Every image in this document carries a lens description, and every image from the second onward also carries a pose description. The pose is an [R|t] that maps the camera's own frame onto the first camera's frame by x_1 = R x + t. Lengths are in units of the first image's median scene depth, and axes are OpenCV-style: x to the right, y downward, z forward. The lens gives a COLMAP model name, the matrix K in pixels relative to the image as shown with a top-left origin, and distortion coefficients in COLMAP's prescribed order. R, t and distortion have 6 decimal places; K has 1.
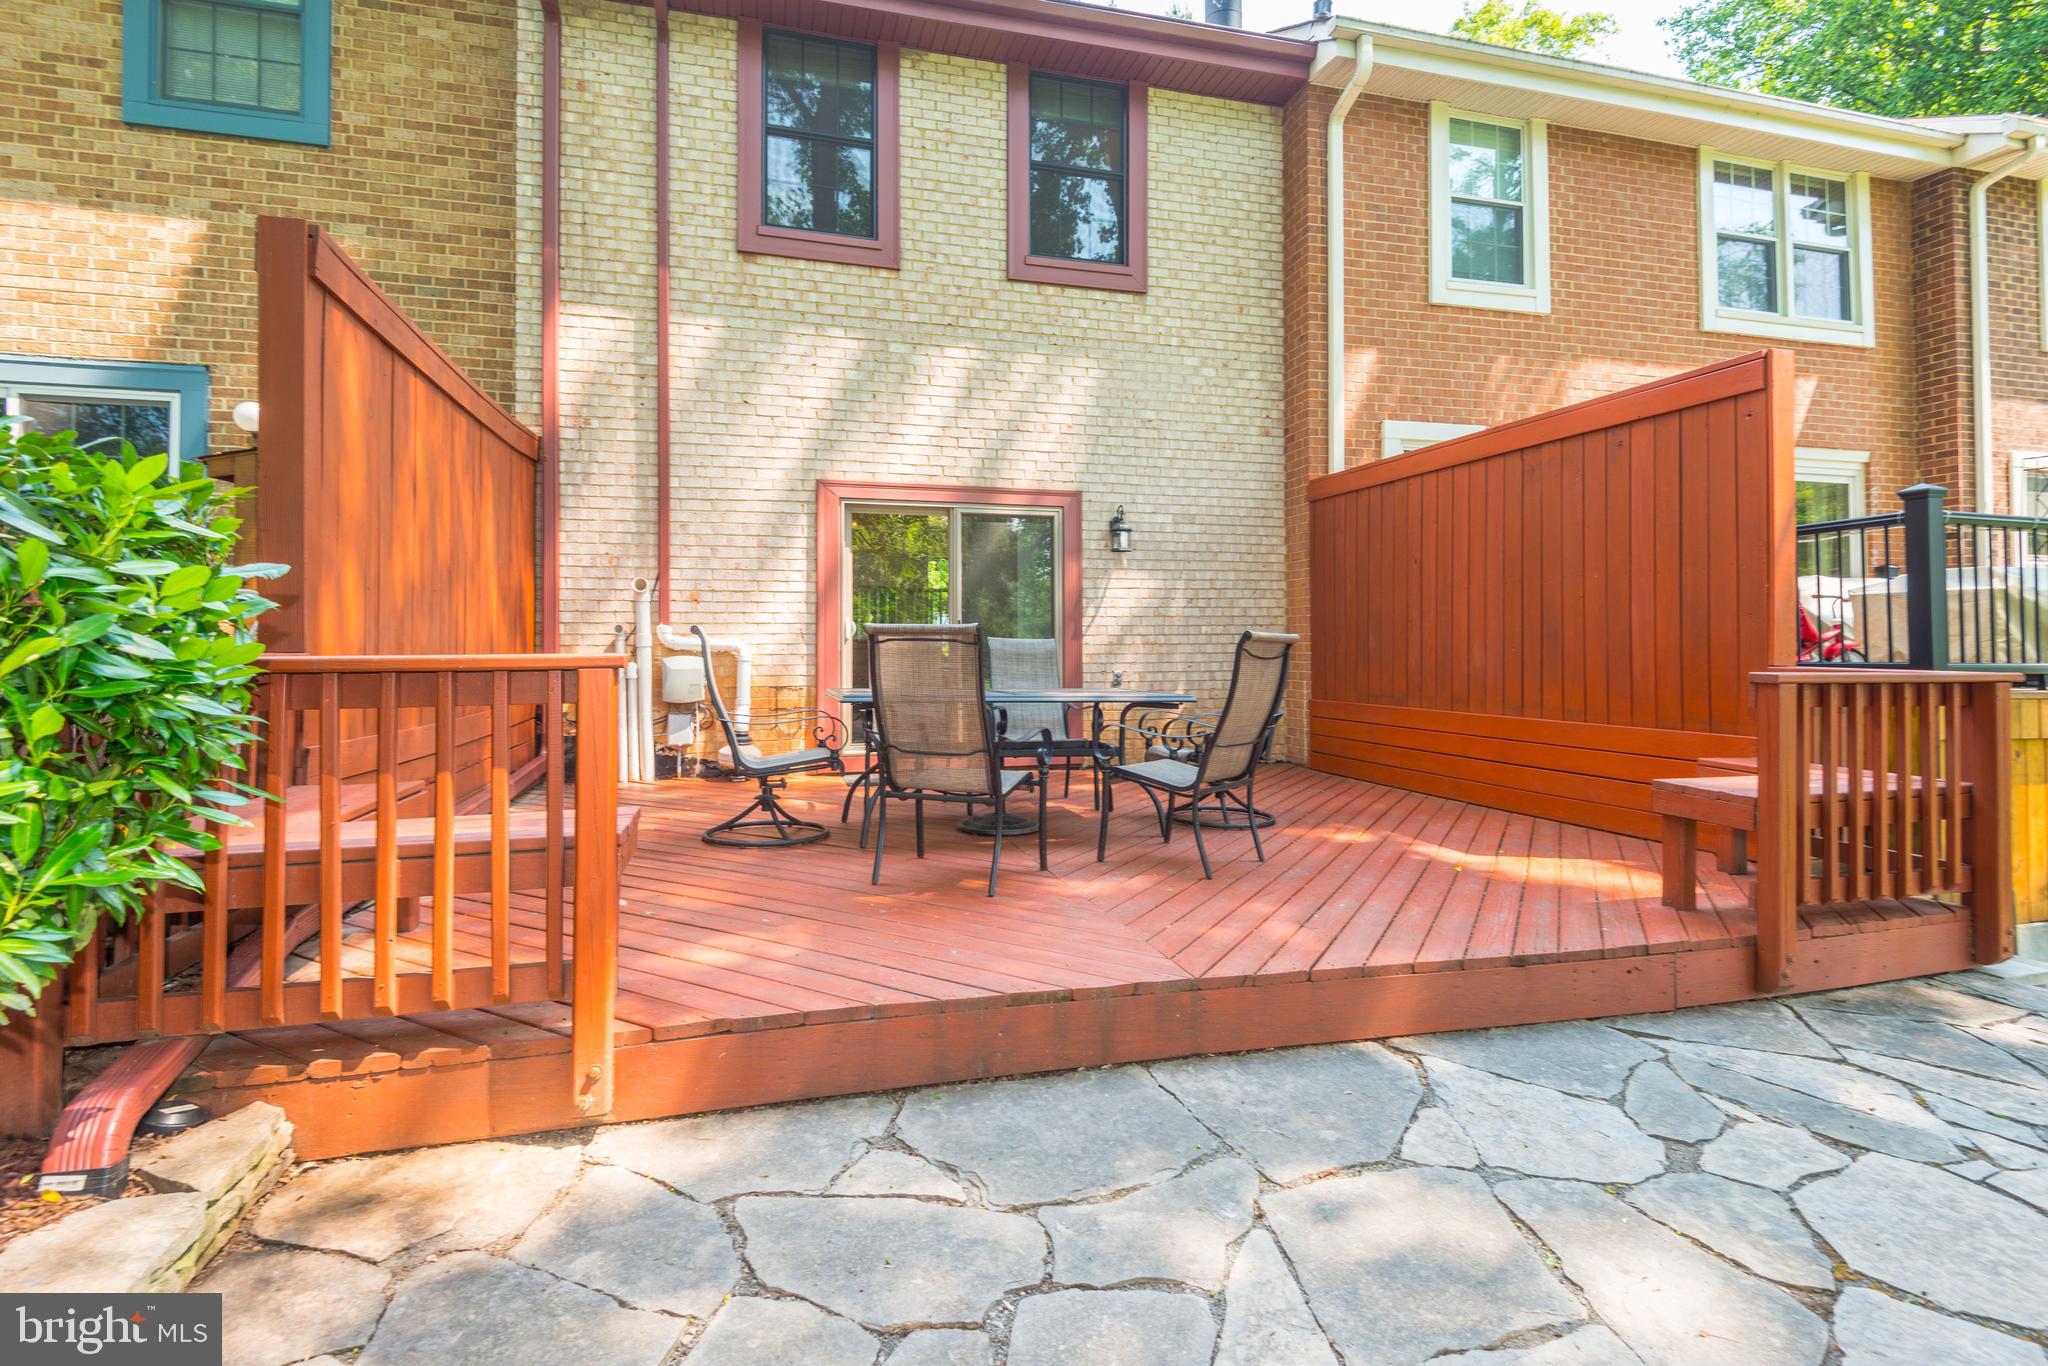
lens RADIAL K [[936.1, 0, 1034.6], [0, 936.1, 632.7], [0, 0, 1]] dist [0.022476, -0.012130]
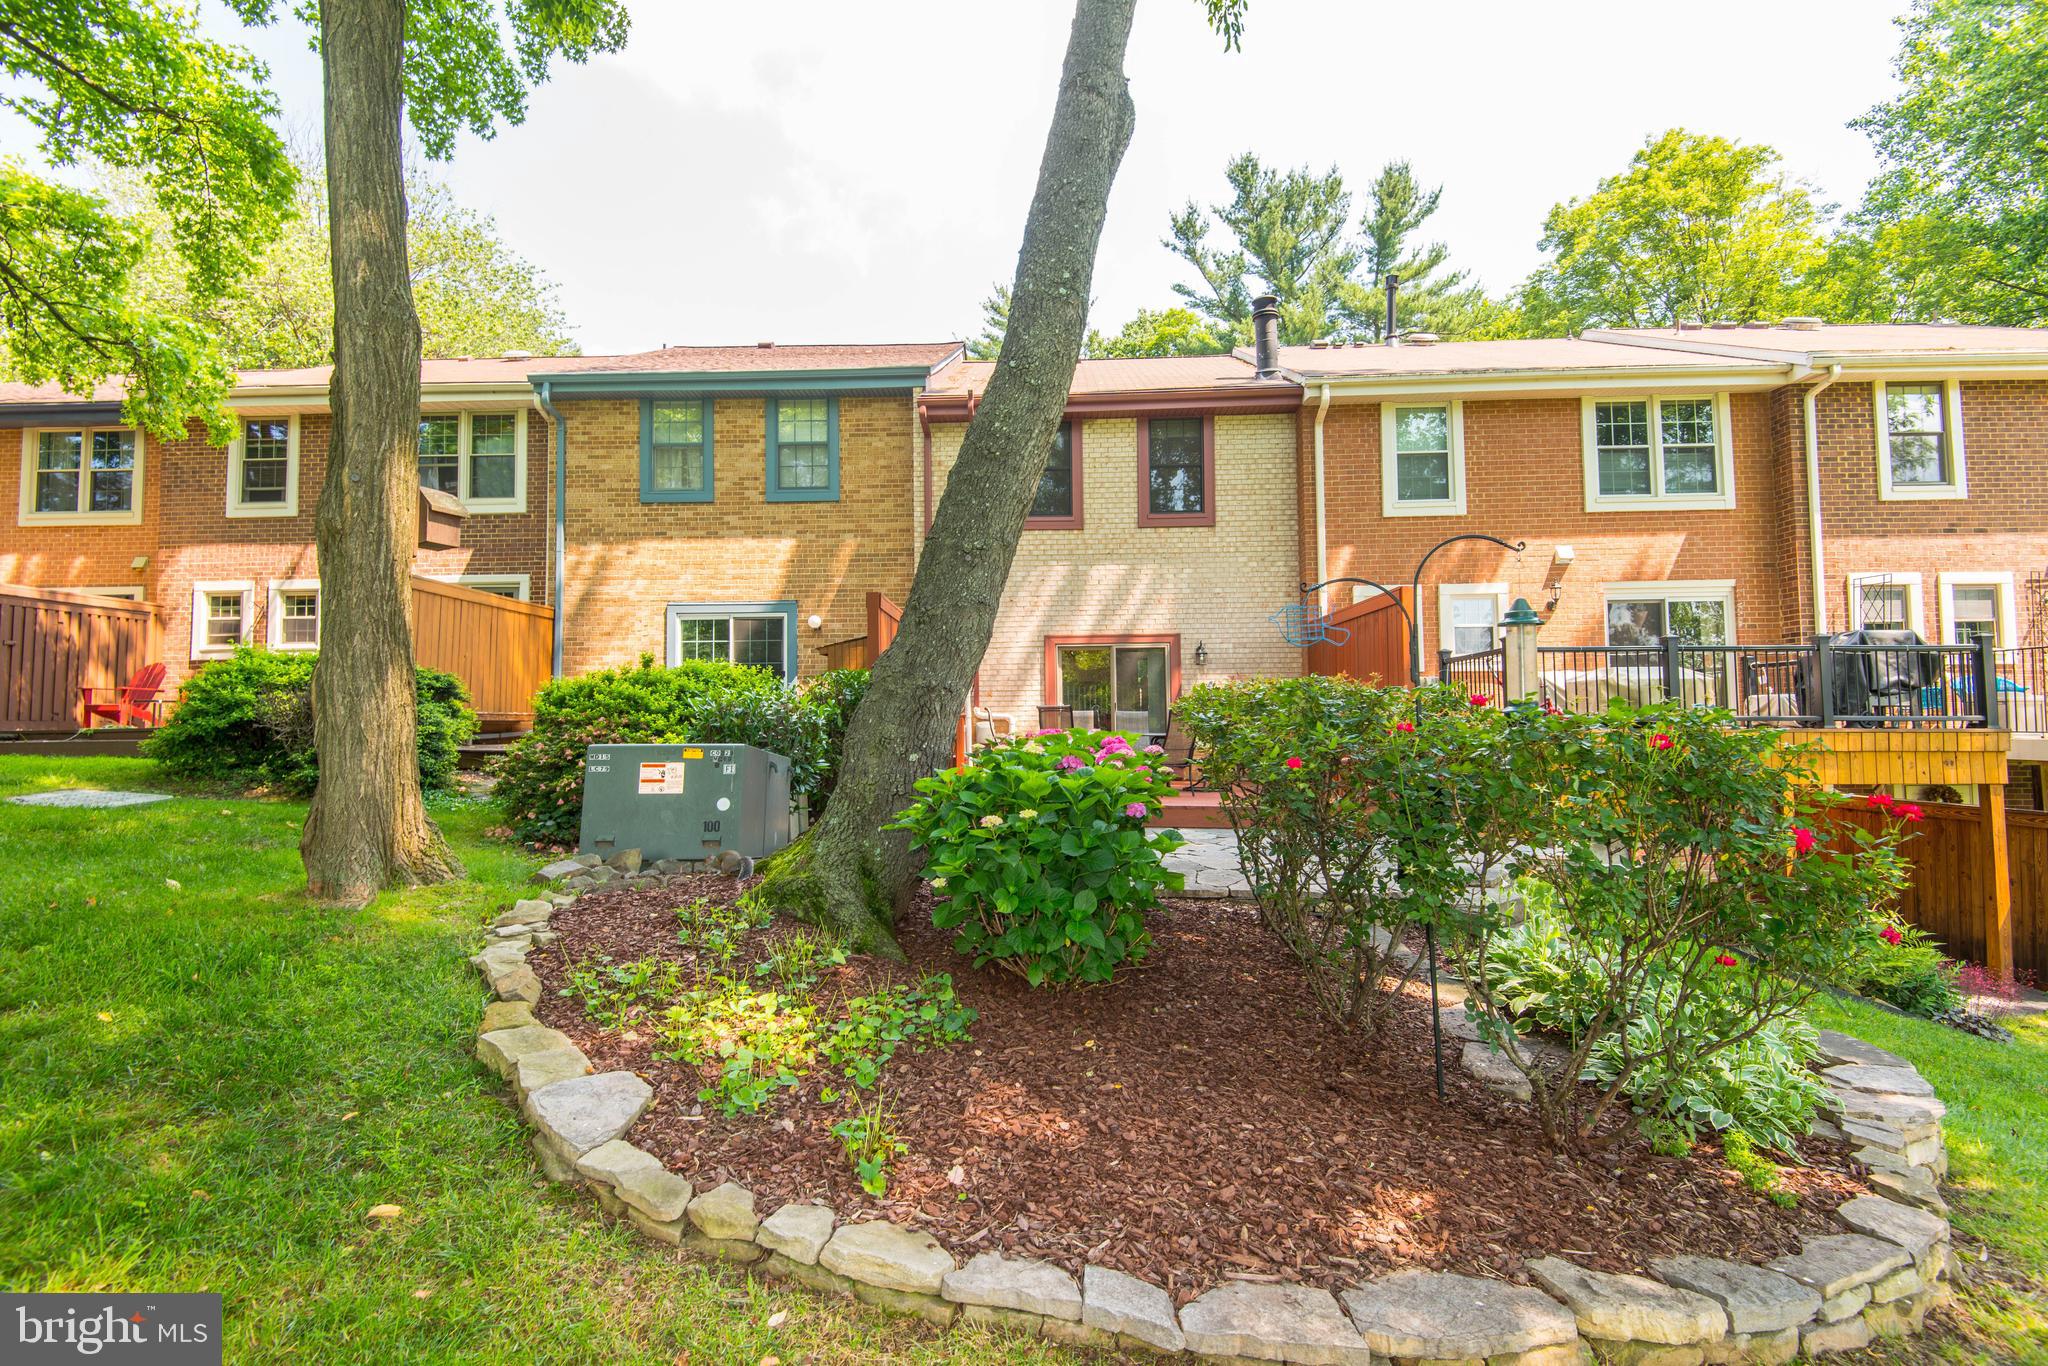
lens RADIAL K [[948.4, 0, 1024.0], [0, 948.4, 683.0], [0, 0, 1]] dist [0.021938, -0.025251]
pose [[0.944335, -0.021906, -0.328255, 0.385273], [0.012714, 0.999465, -0.030123, 0.002120], [0.328740, 0.024273, 0.944109, -0.926509]]
